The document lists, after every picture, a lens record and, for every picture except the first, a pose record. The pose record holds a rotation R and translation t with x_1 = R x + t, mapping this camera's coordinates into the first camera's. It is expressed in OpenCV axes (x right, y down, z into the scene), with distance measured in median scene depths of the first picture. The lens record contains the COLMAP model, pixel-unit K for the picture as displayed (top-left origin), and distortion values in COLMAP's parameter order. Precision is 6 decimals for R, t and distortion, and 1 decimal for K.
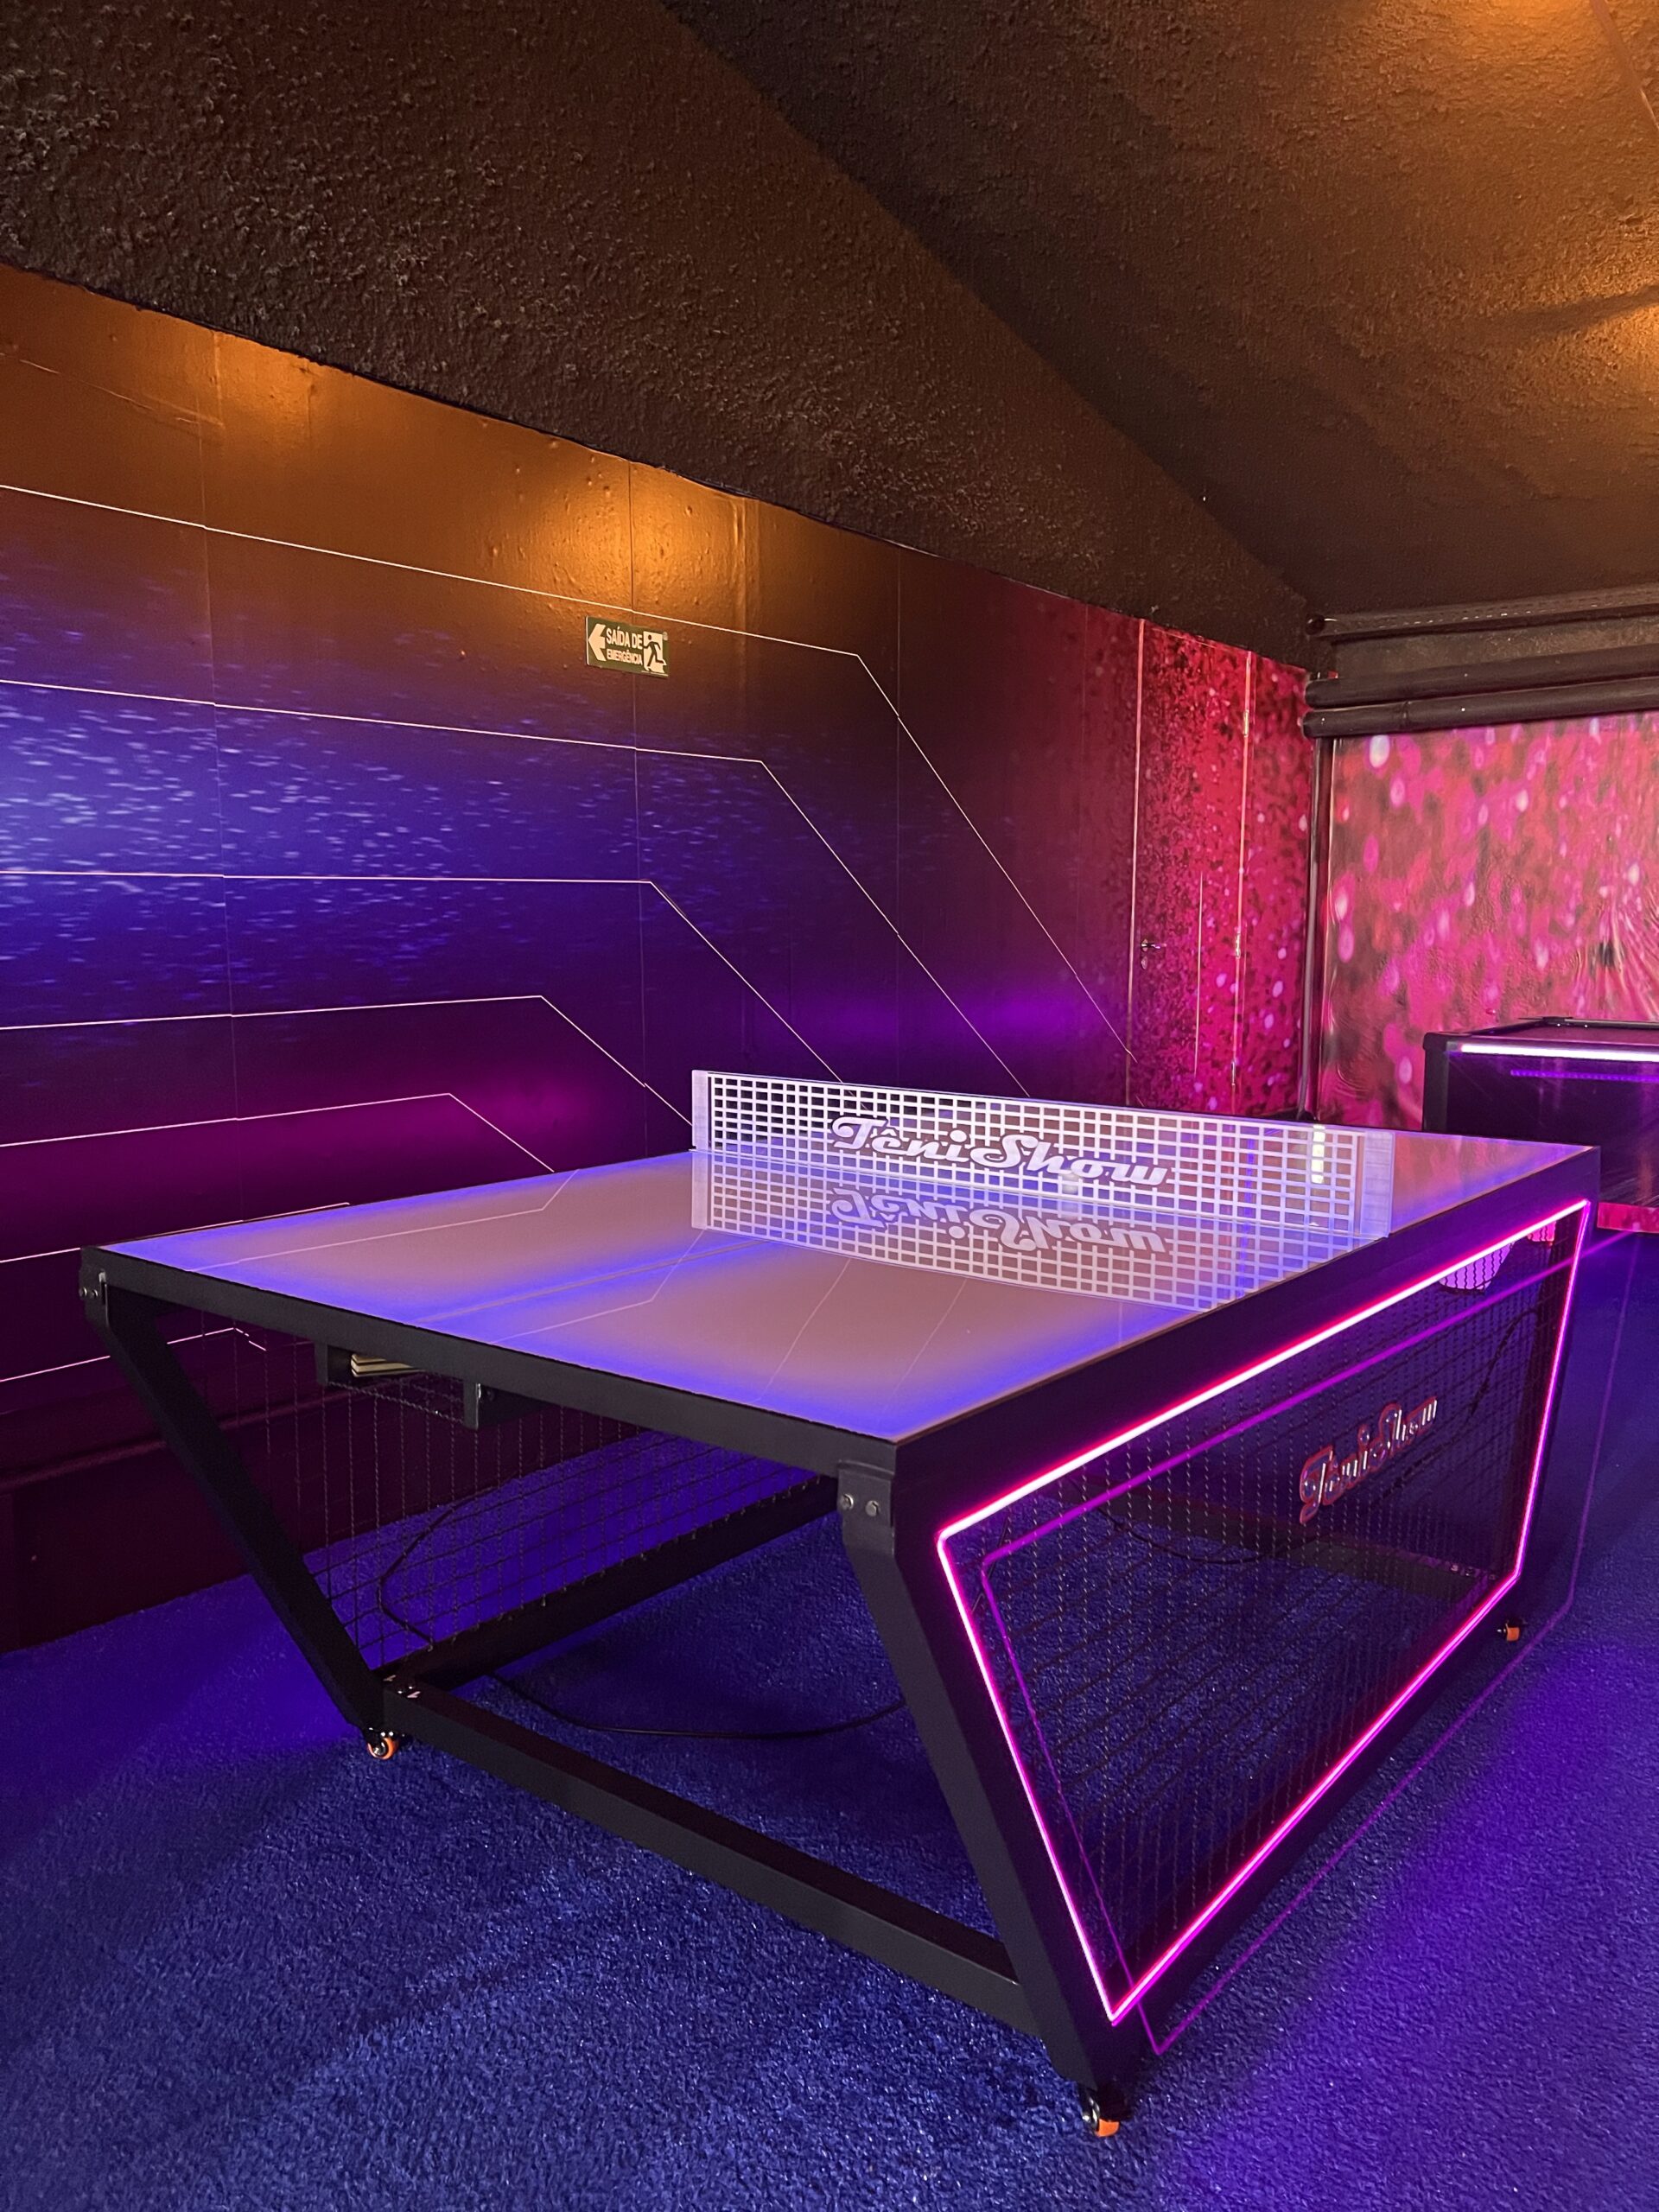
lens RADIAL K [[1684.0, 0, 840.5], [0, 1684.0, 1095.1], [0, 0, 1]] dist [0.049369, -0.050365]
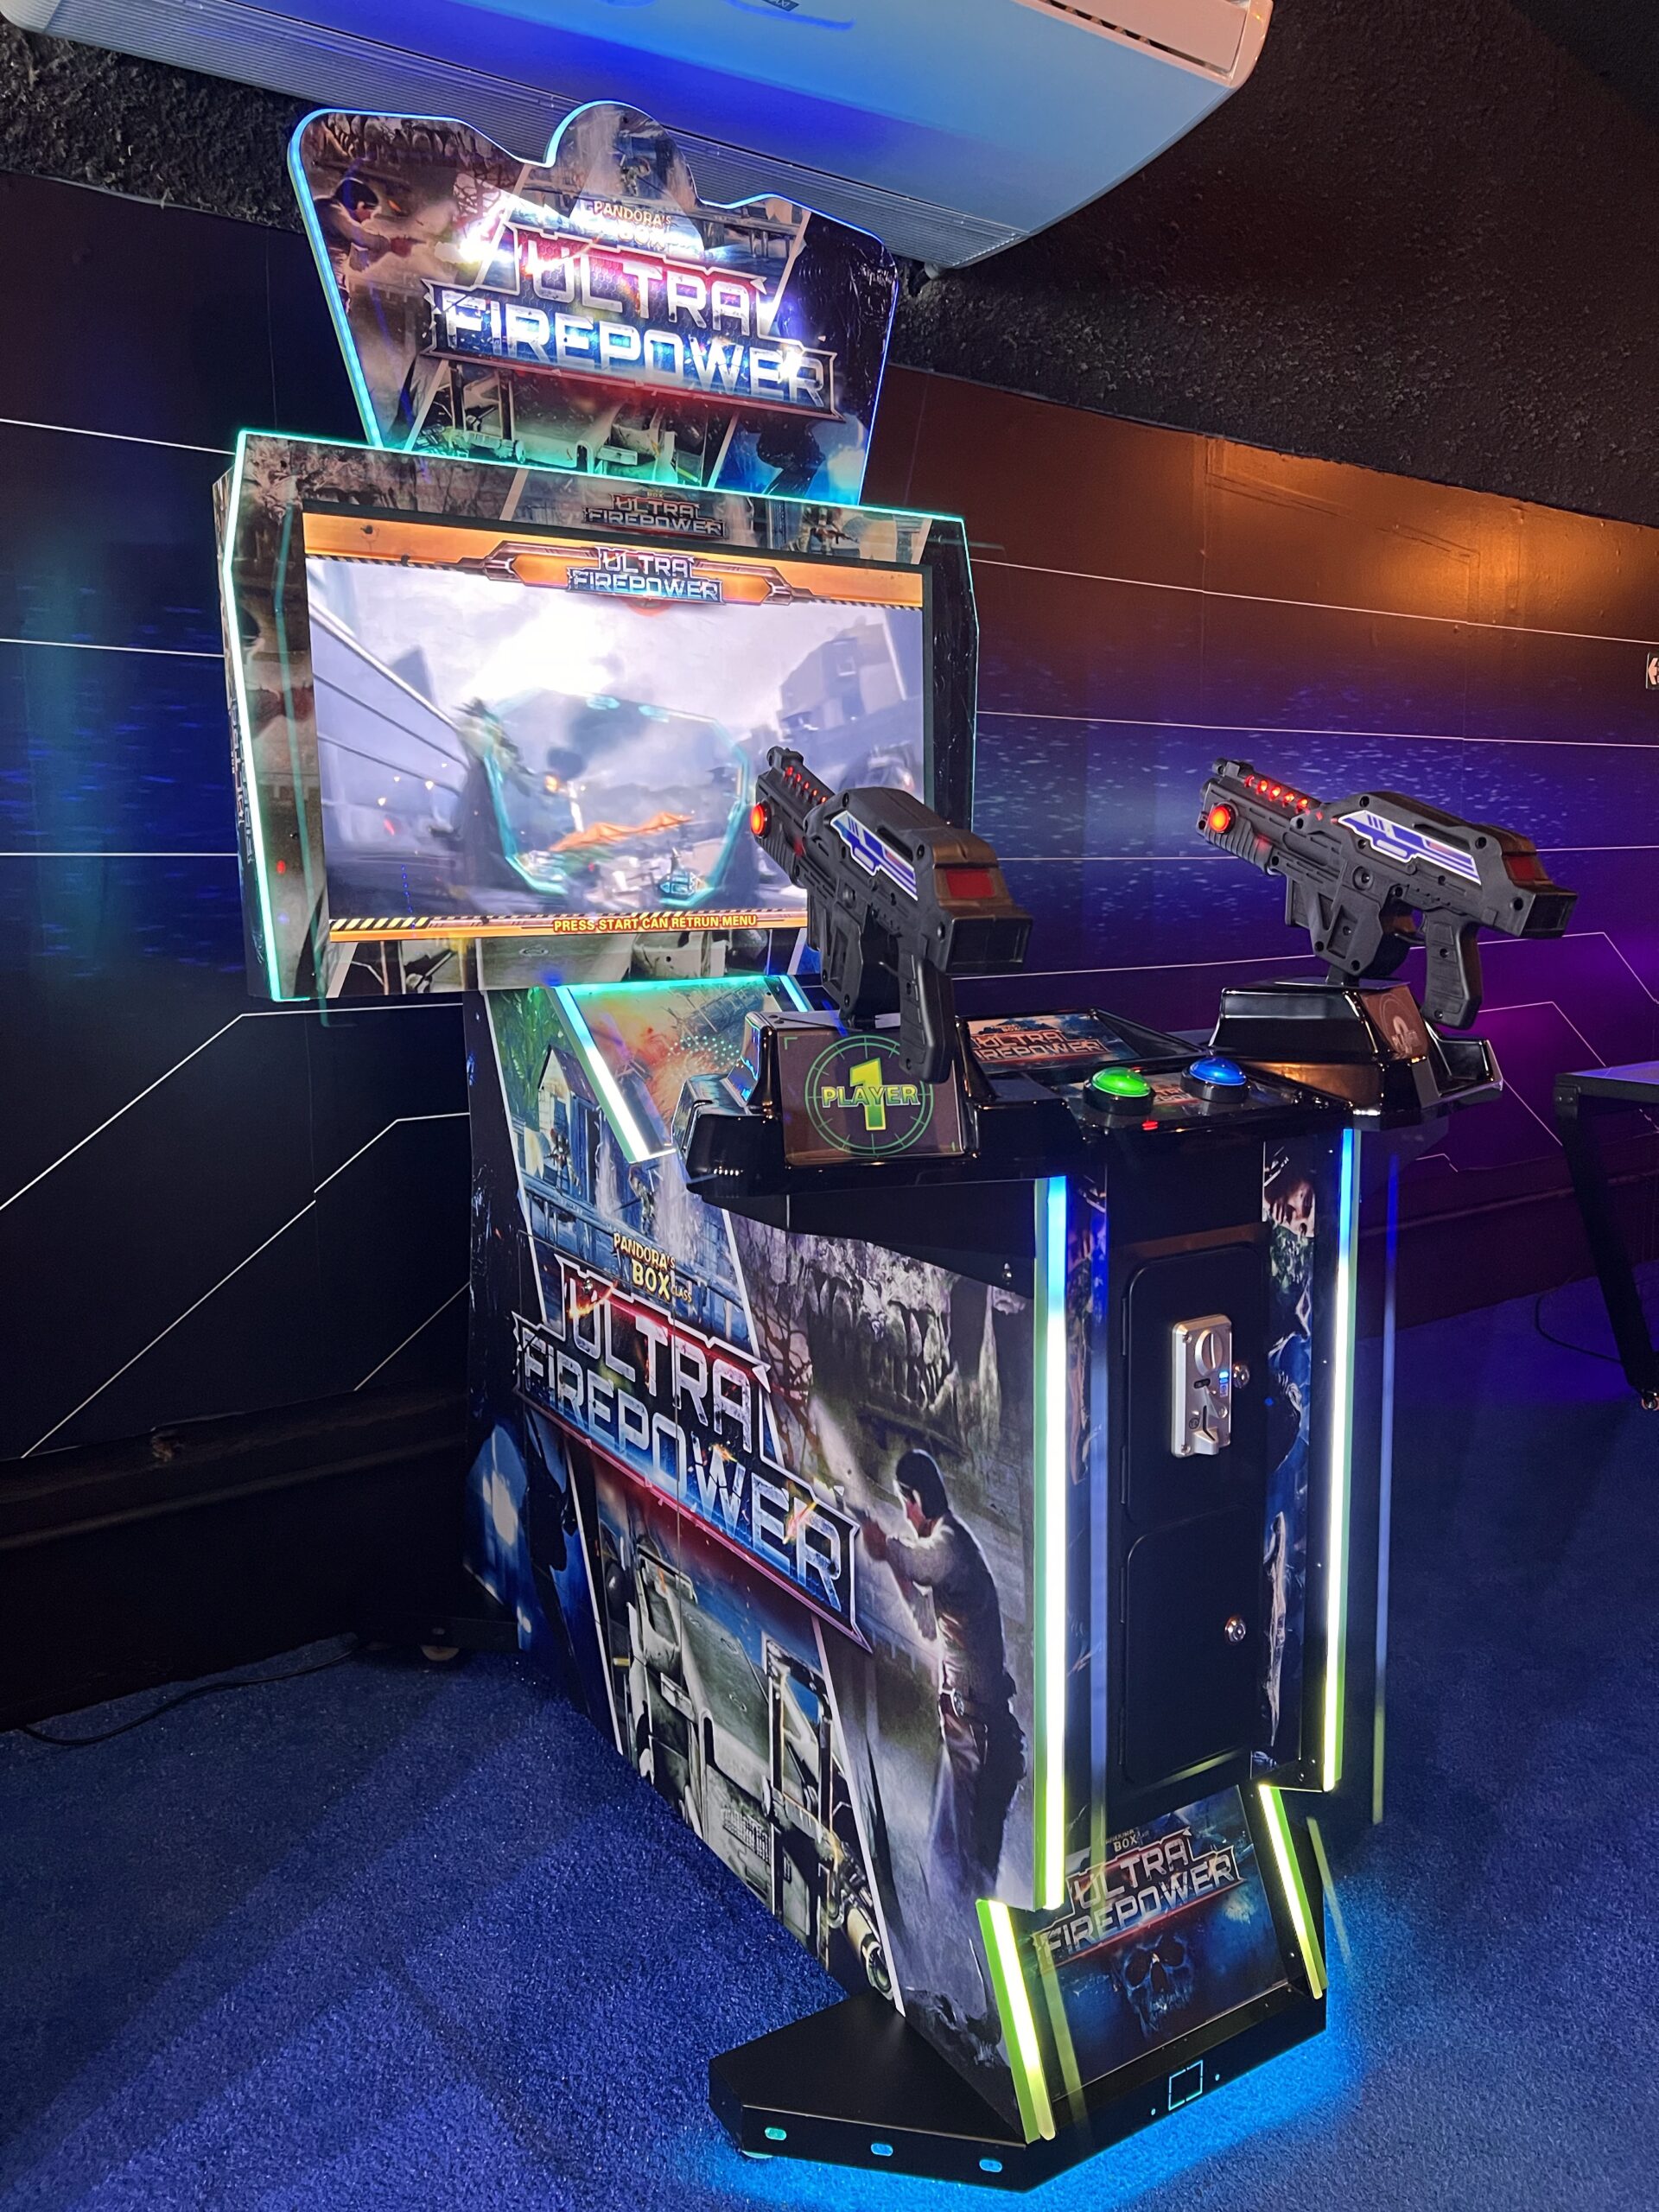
lens RADIAL K [[1684.0, 0, 844.9], [0, 1684.0, 1094.4], [0, 0, 1]] dist [0.049369, -0.050365]
pose [[0.961606, 0.021120, -0.273620, -0.216894], [-0.014115, 0.999521, 0.027543, 0.024122], [0.274071, -0.022623, 0.961443, -0.279002]]
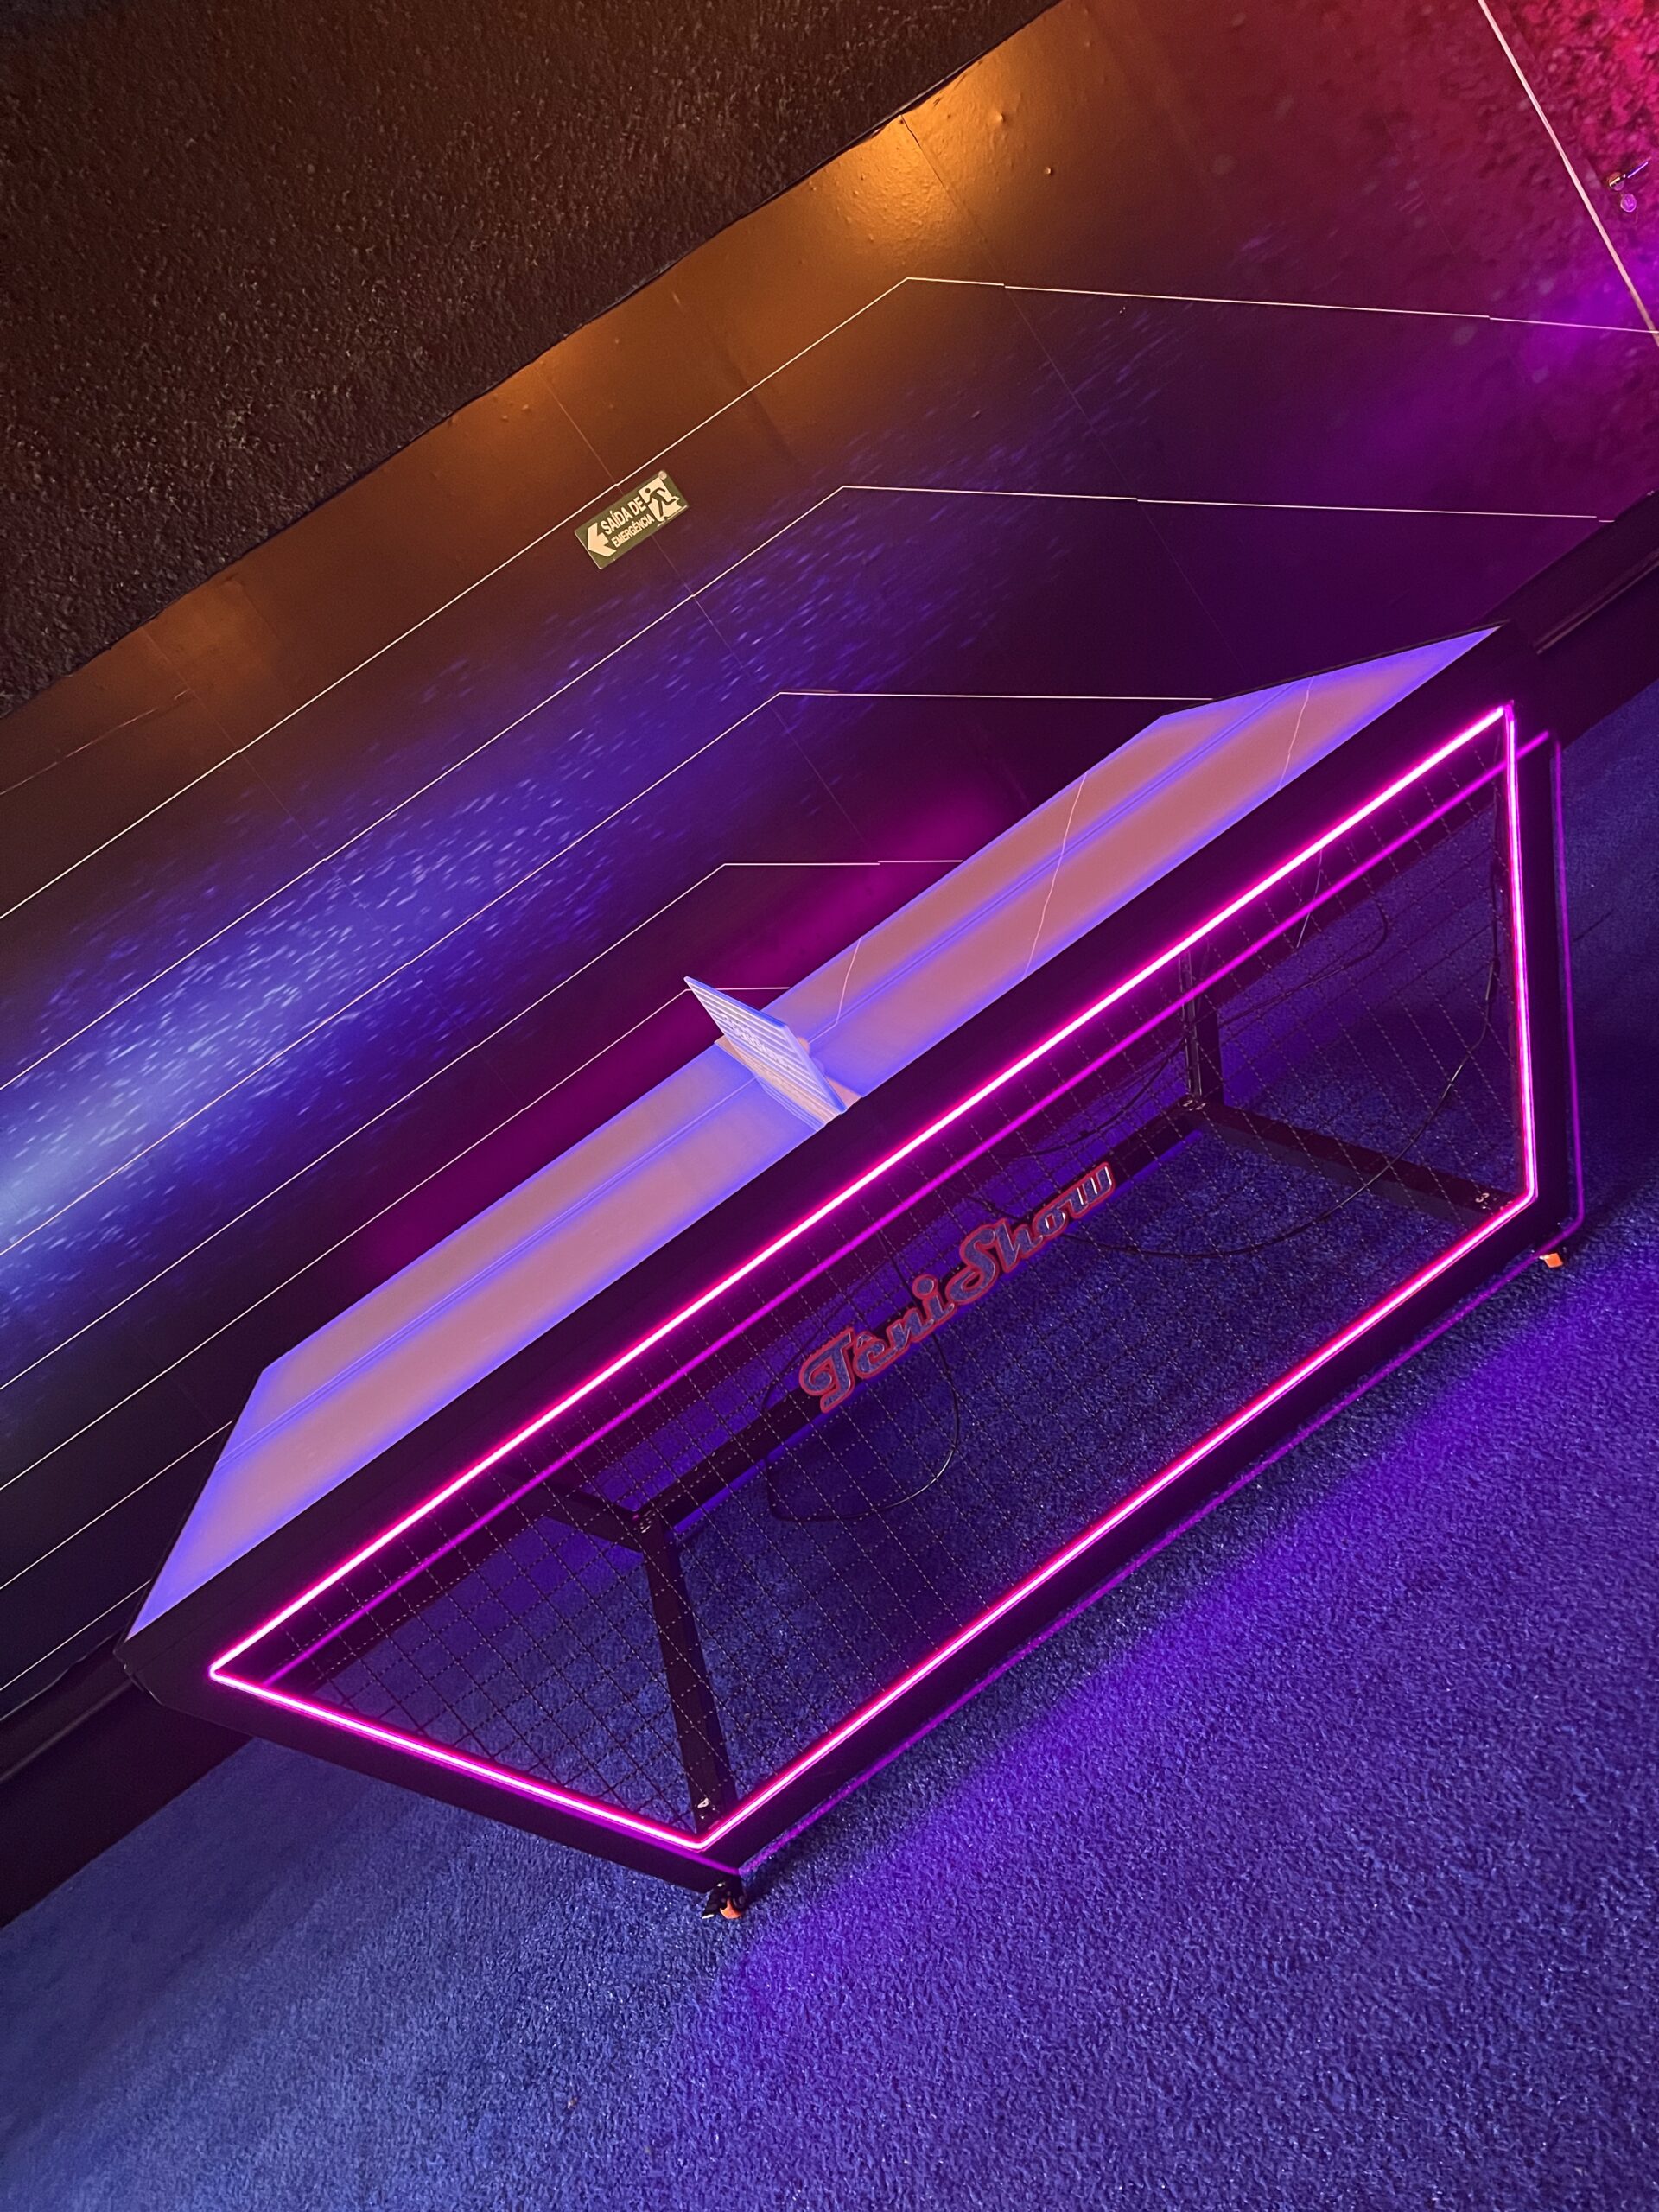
lens RADIAL K [[1684.0, 0, 817.2], [0, 1684.0, 1102.4], [0, 0, 1]] dist [0.049369, -0.050365]
pose [[0.629250, -0.273891, -0.727344, 0.350285], [0.511354, 0.850657, 0.122064, -0.015956], [0.585288, -0.448739, 0.675330, 0.114816]]
